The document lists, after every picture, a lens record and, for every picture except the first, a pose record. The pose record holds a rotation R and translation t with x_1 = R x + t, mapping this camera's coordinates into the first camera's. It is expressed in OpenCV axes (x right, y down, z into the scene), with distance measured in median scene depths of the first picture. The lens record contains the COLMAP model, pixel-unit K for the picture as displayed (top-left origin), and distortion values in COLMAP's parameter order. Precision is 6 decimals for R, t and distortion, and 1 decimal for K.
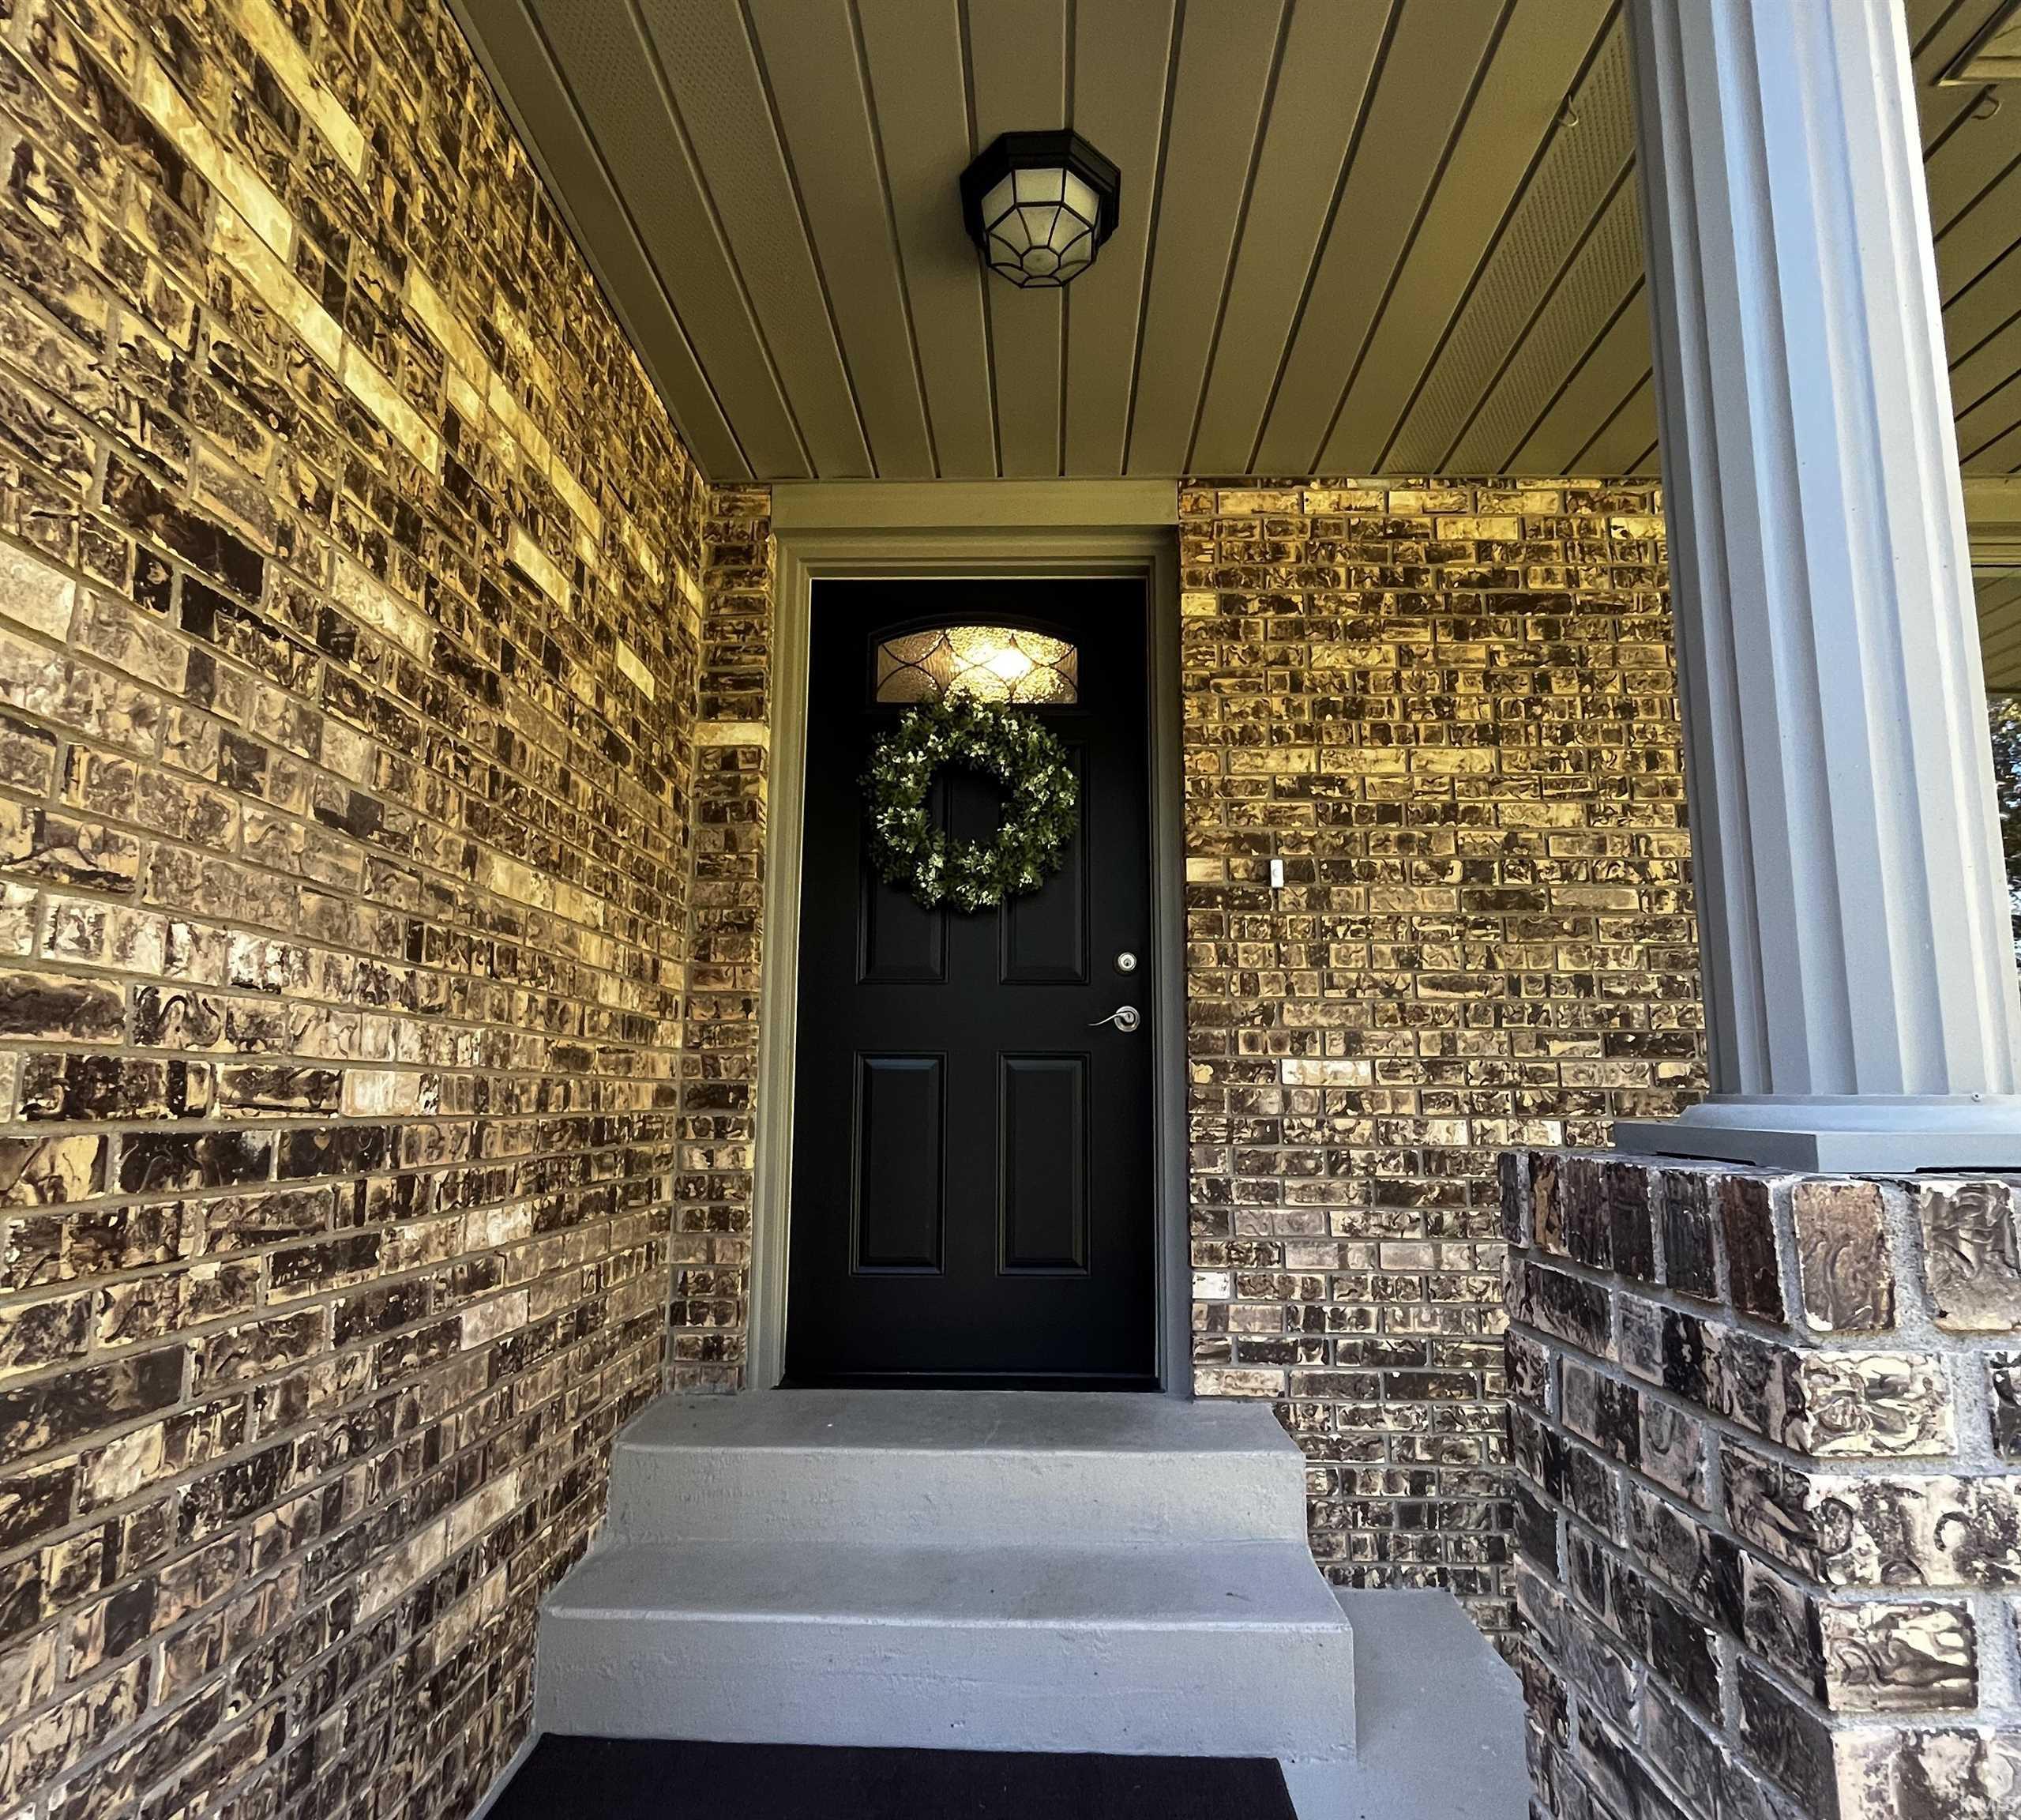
lens RADIAL K [[1214.0, 0, 1010.6], [0, 1214.0, 912.9], [0, 0, 1]] dist [-0.007515, -0.000185]
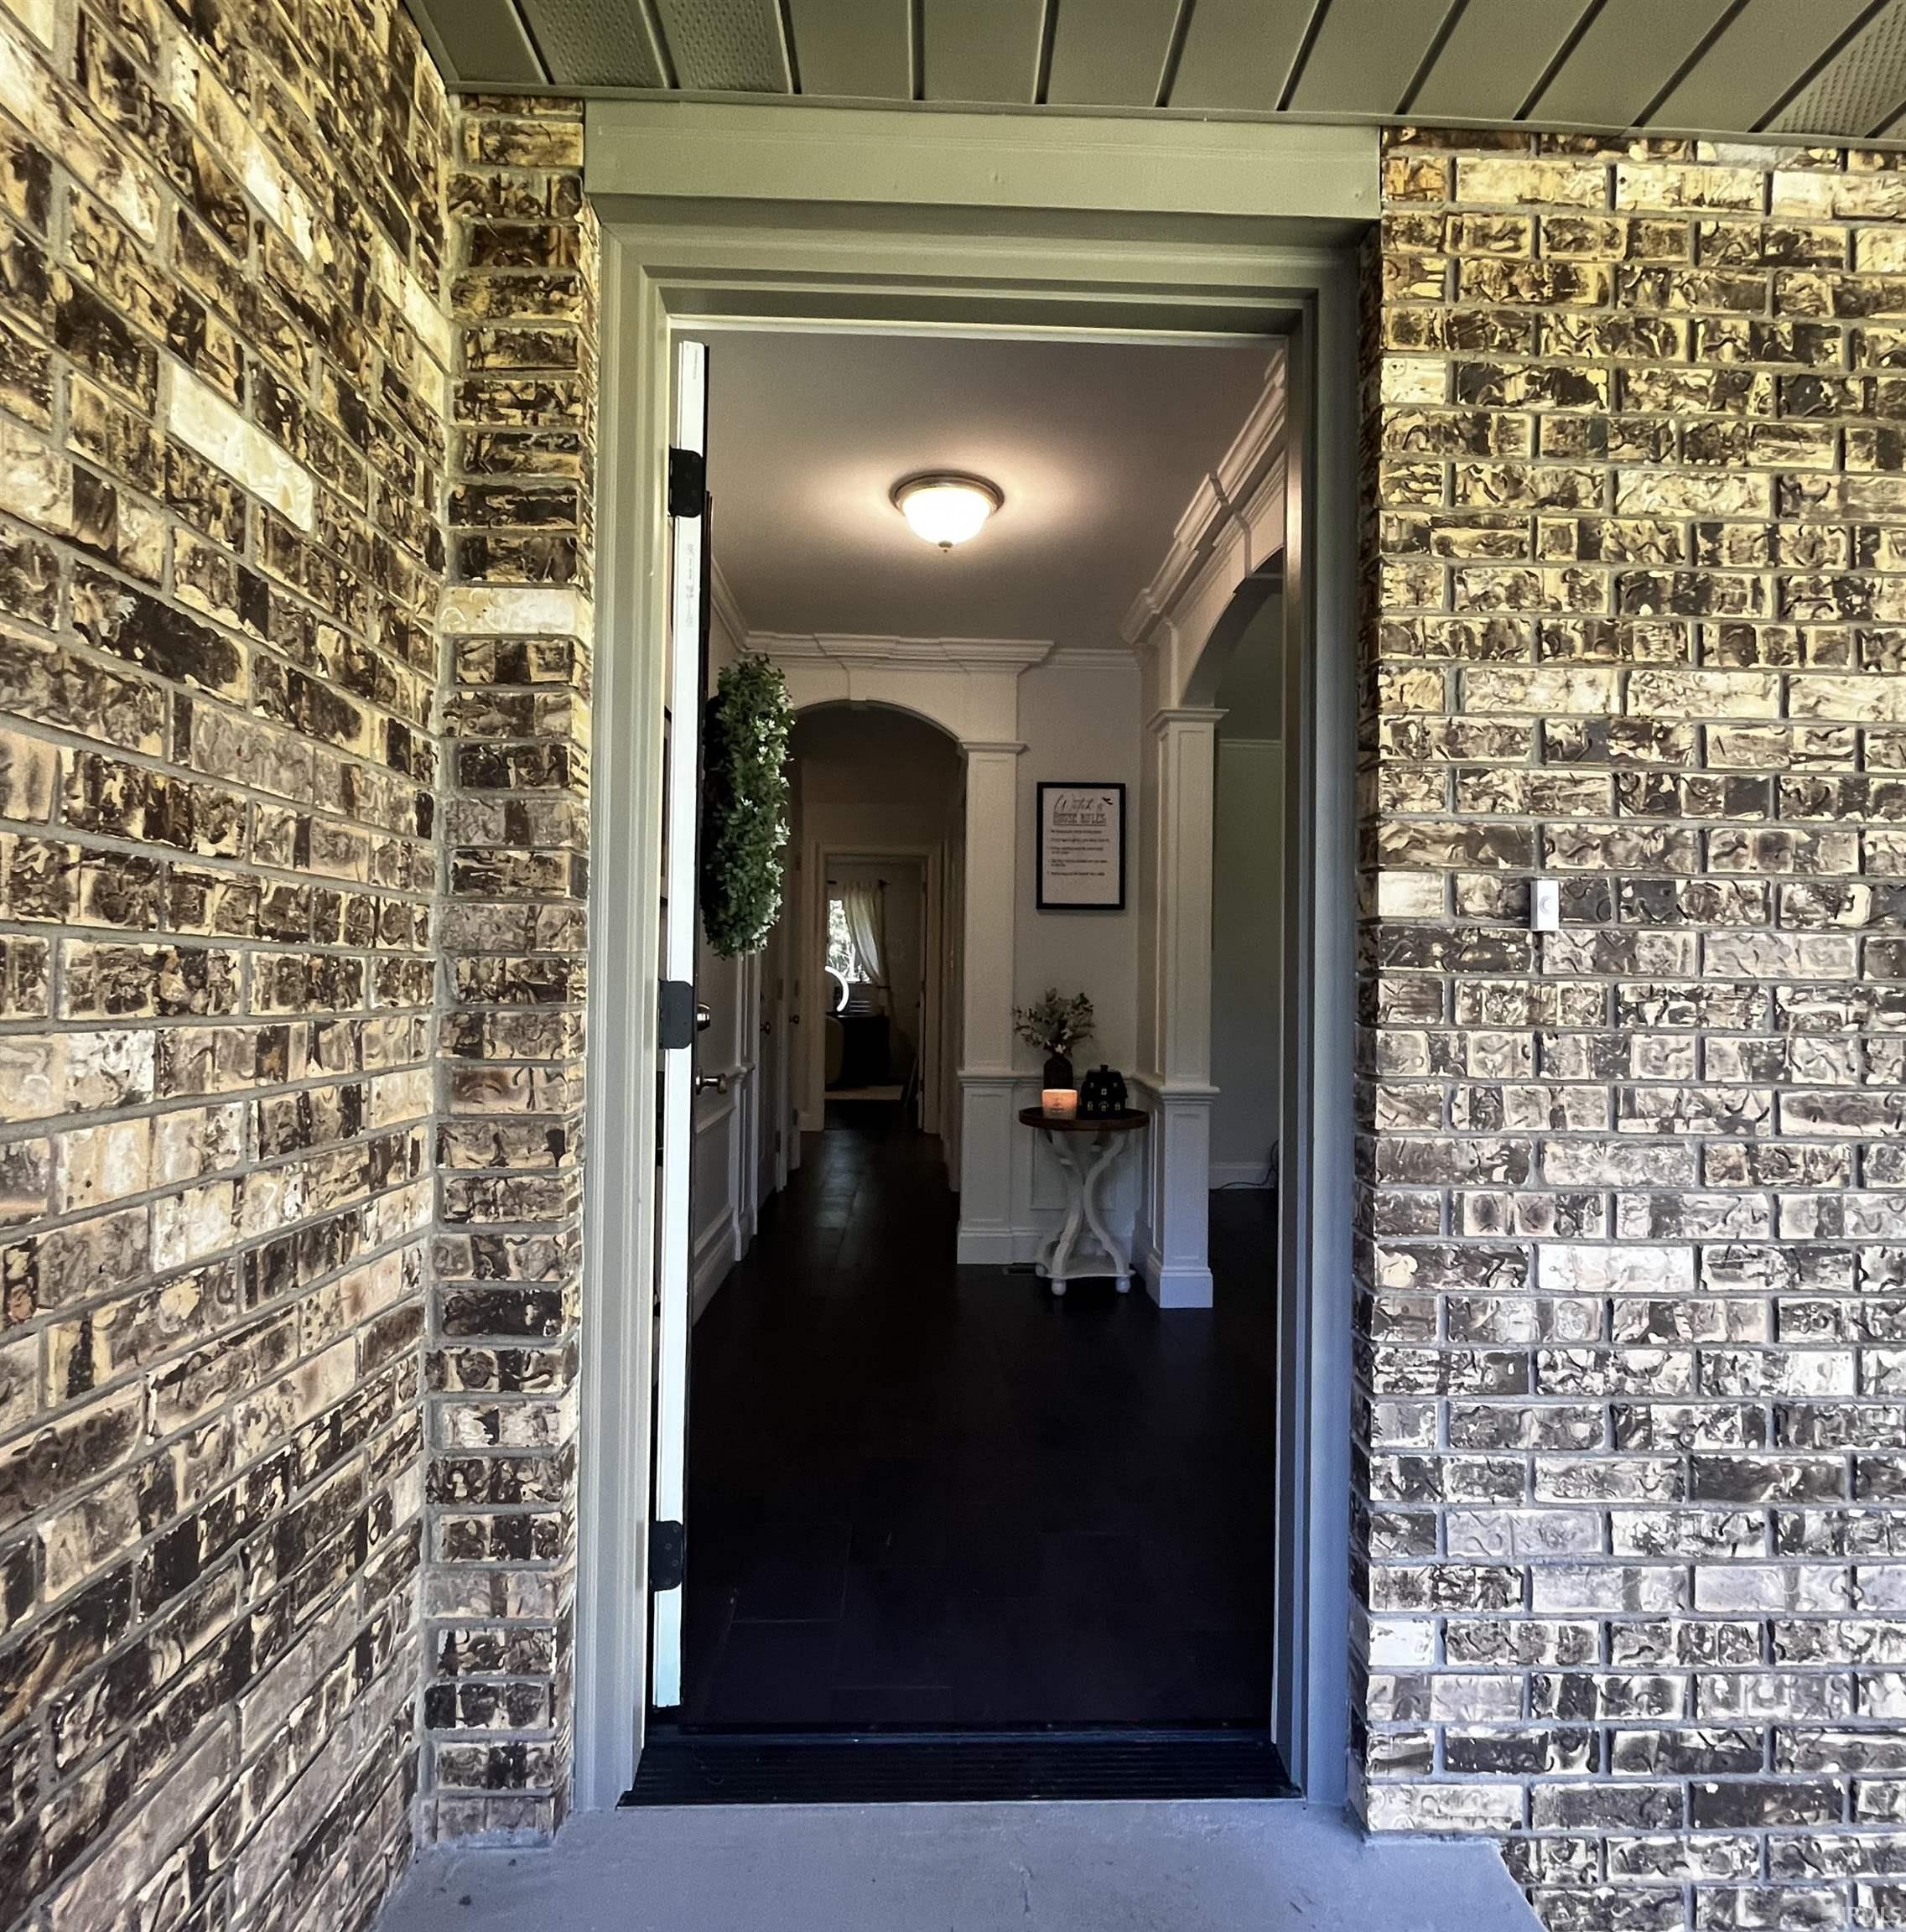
lens RADIAL K [[1170.3, 0, 956.5], [0, 1170.3, 967.8], [0, 0, 1]] dist [-0.002071, -0.003262]
pose [[0.998322, 0.009625, 0.057098, -0.072869], [-0.017768, 0.989438, 0.143862, -0.075556], [-0.055110, -0.144635, 0.987949, 0.497669]]
